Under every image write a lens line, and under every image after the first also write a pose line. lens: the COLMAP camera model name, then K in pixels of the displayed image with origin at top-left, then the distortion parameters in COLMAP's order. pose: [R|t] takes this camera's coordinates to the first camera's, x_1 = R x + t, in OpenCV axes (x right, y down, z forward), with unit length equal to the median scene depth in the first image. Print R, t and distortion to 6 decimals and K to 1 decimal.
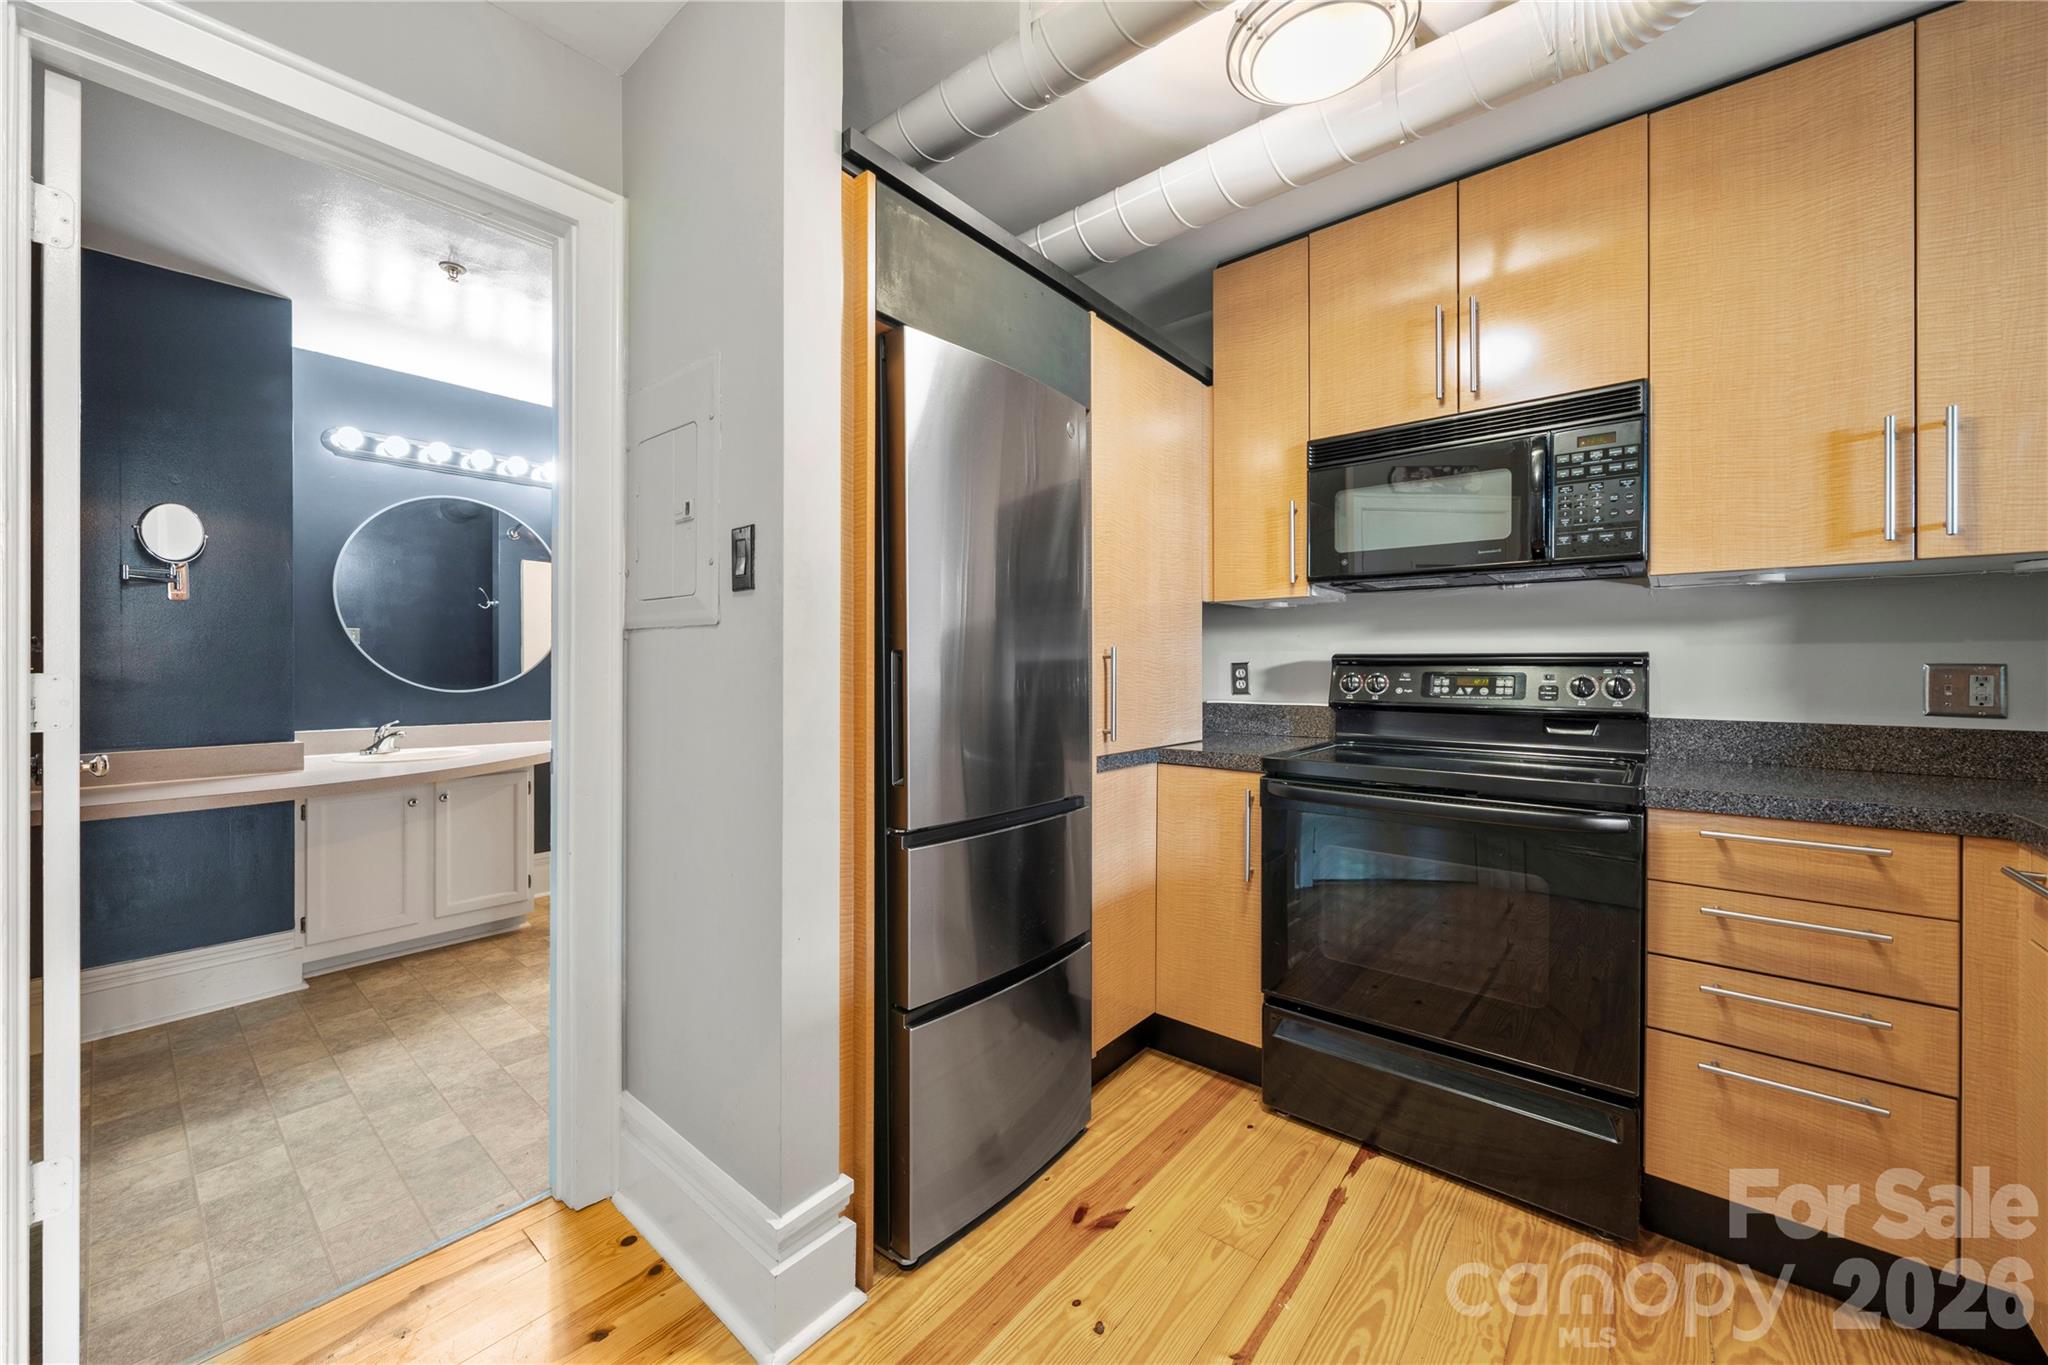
lens RADIAL K [[772.4, 0, 1011.1], [0, 772.4, 669.4], [0, 0, 1]] dist [-0.001206, -0.000058]
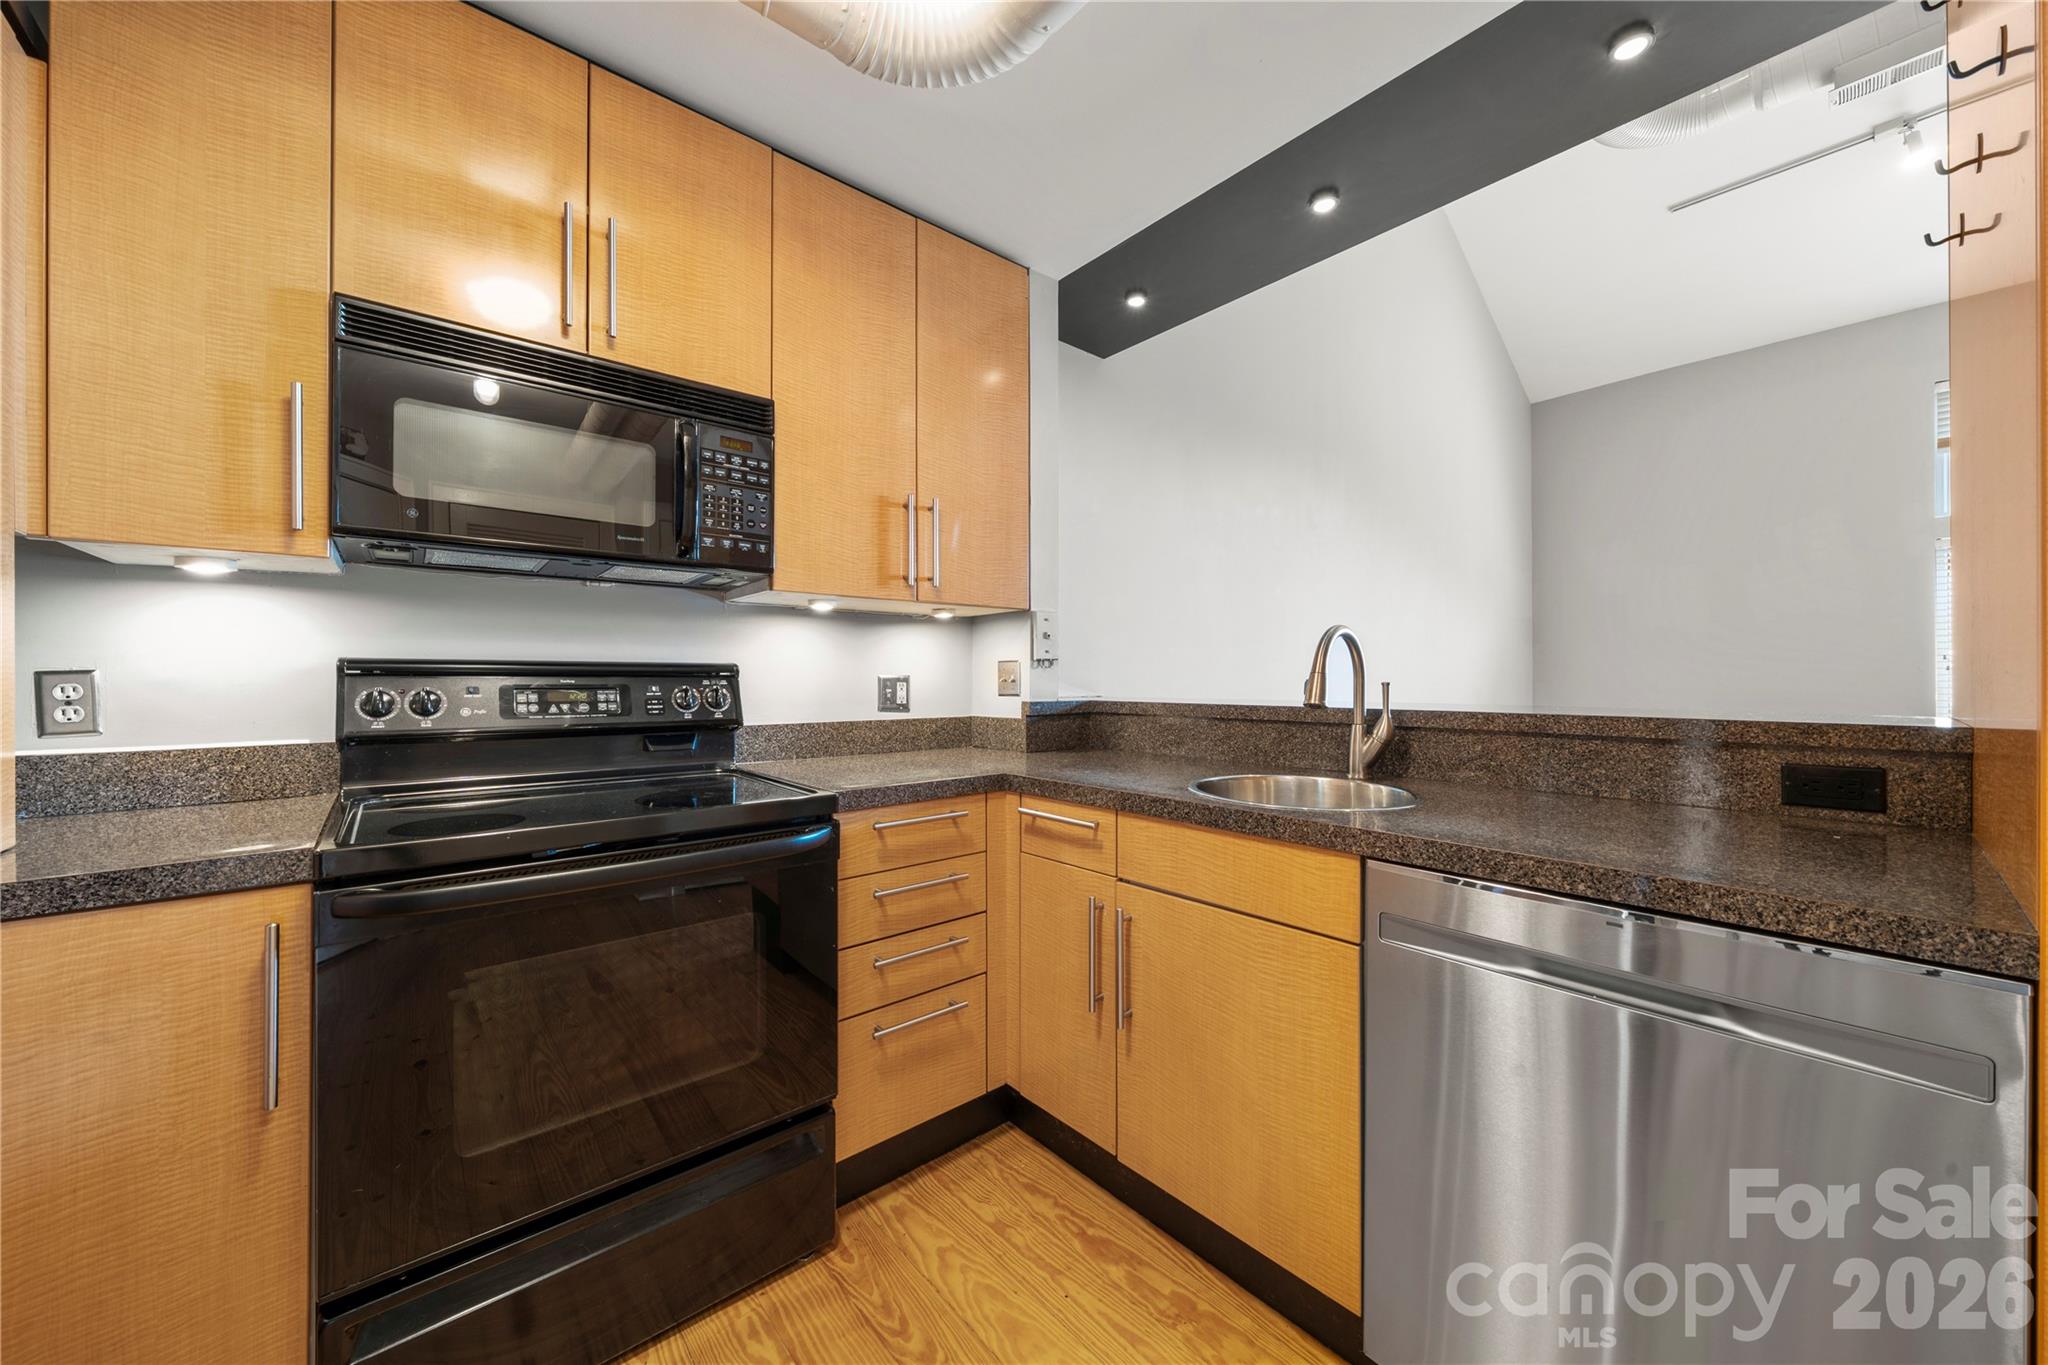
lens RADIAL K [[733.4, 0, 1031.0], [0, 733.4, 674.3], [0, 0, 1]] dist [-0.001215, -0.000122]
pose [[0.161243, 0.001492, 0.986914, -0.078984], [0.004064, 0.999989, -0.002176, -0.003612], [-0.986906, 0.004361, 0.161236, 0.407774]]
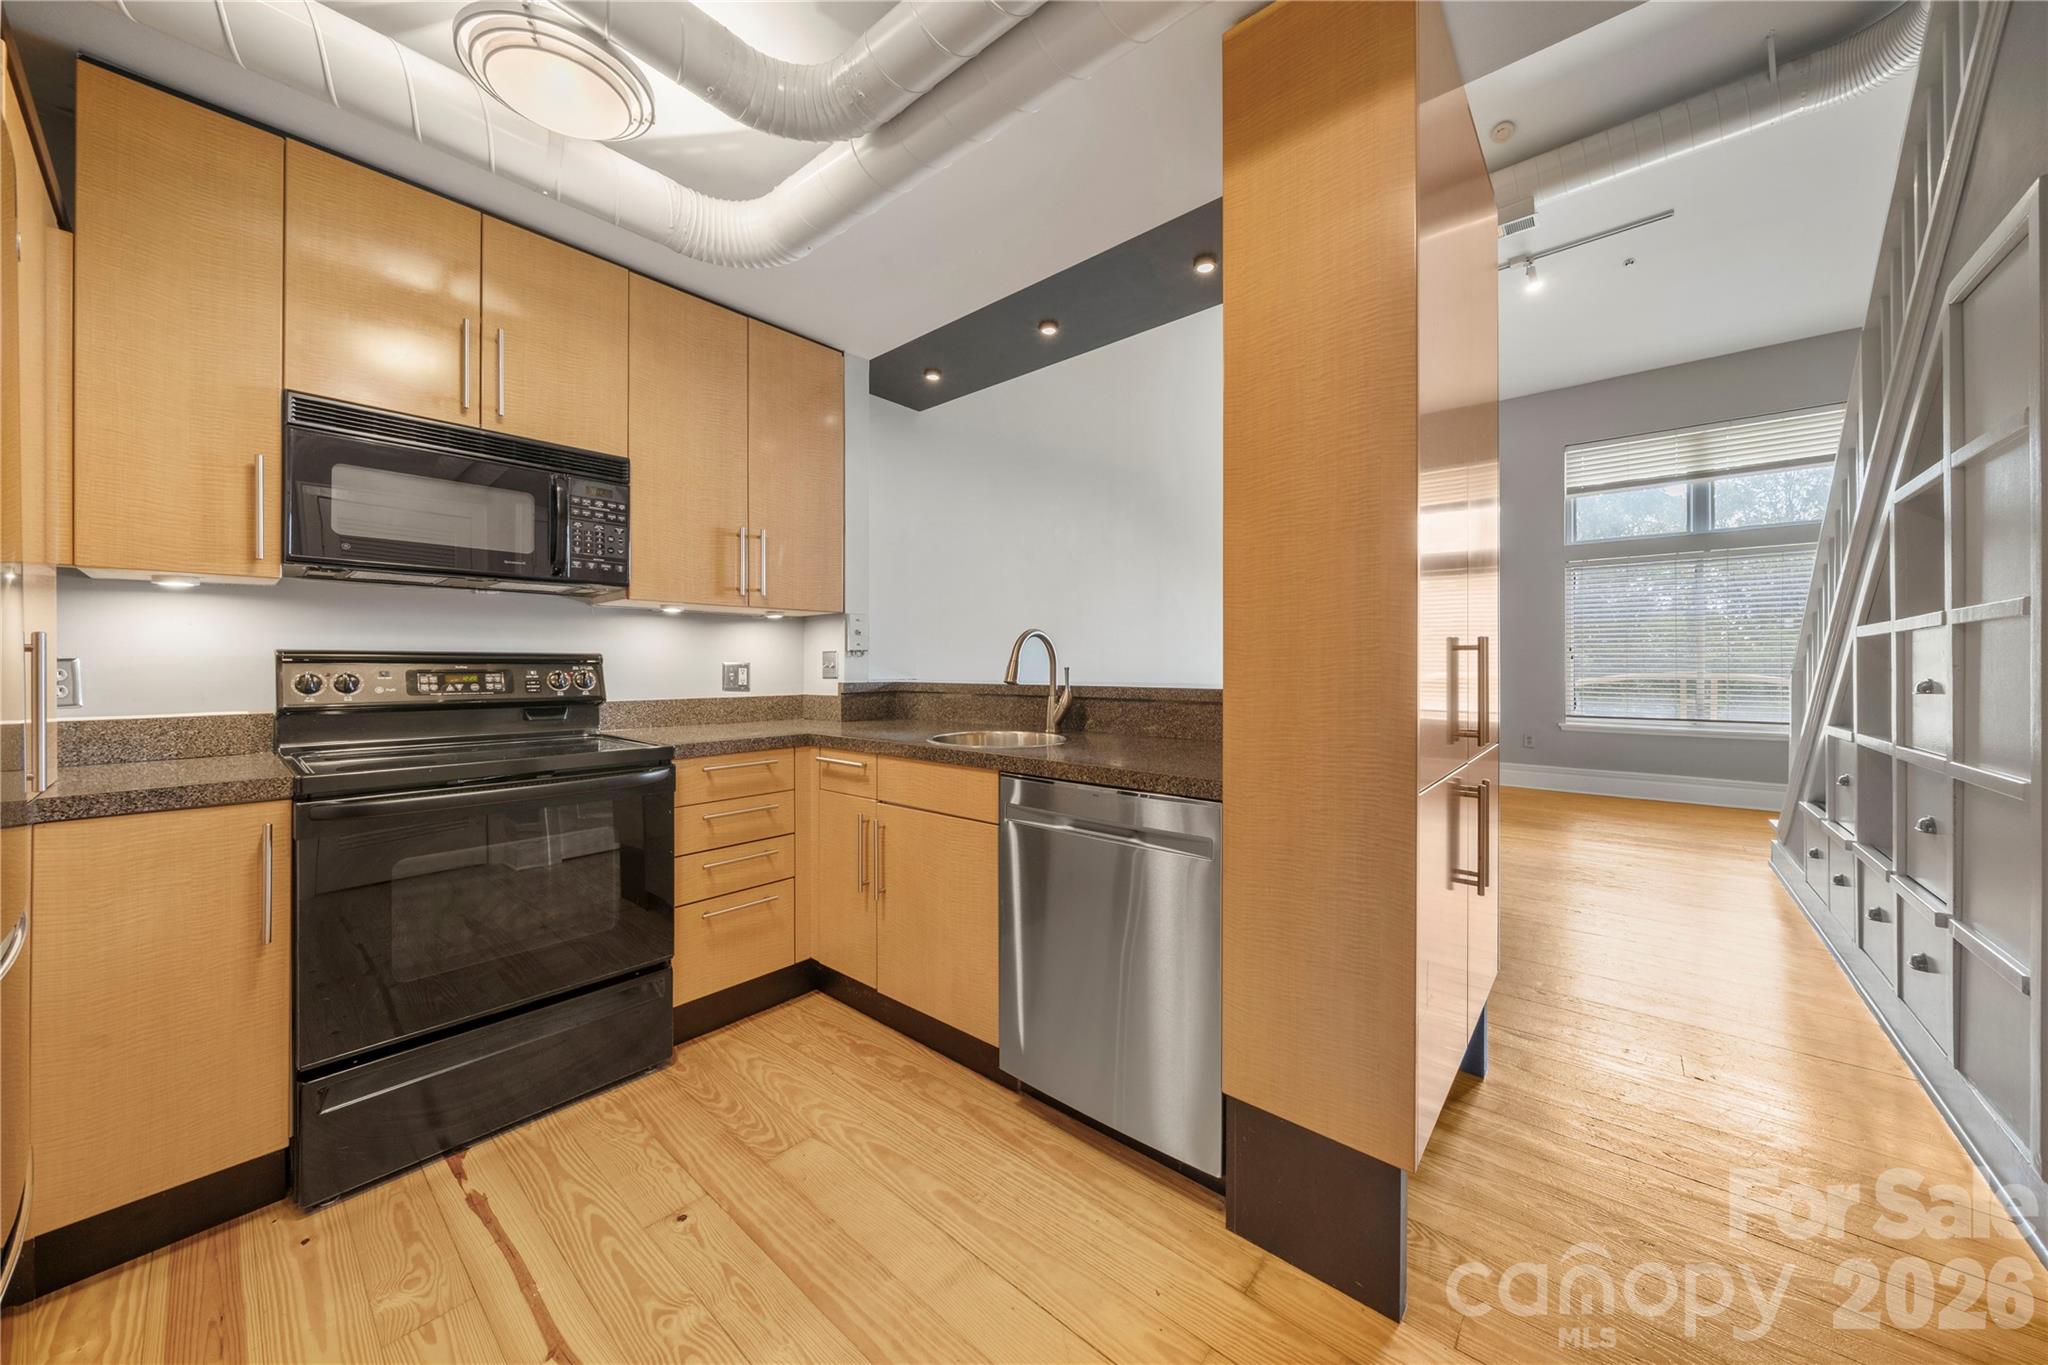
lens RADIAL K [[698.3, 0, 1024.5], [0, 698.3, 662.0], [0, 0, 1]] dist [-0.001694, -0.000115]
pose [[0.012708, 0.000555, 0.999919, -0.357028], [0.003792, 0.999993, -0.000603, -0.003438], [-0.999912, 0.003799, 0.012706, 0.217695]]
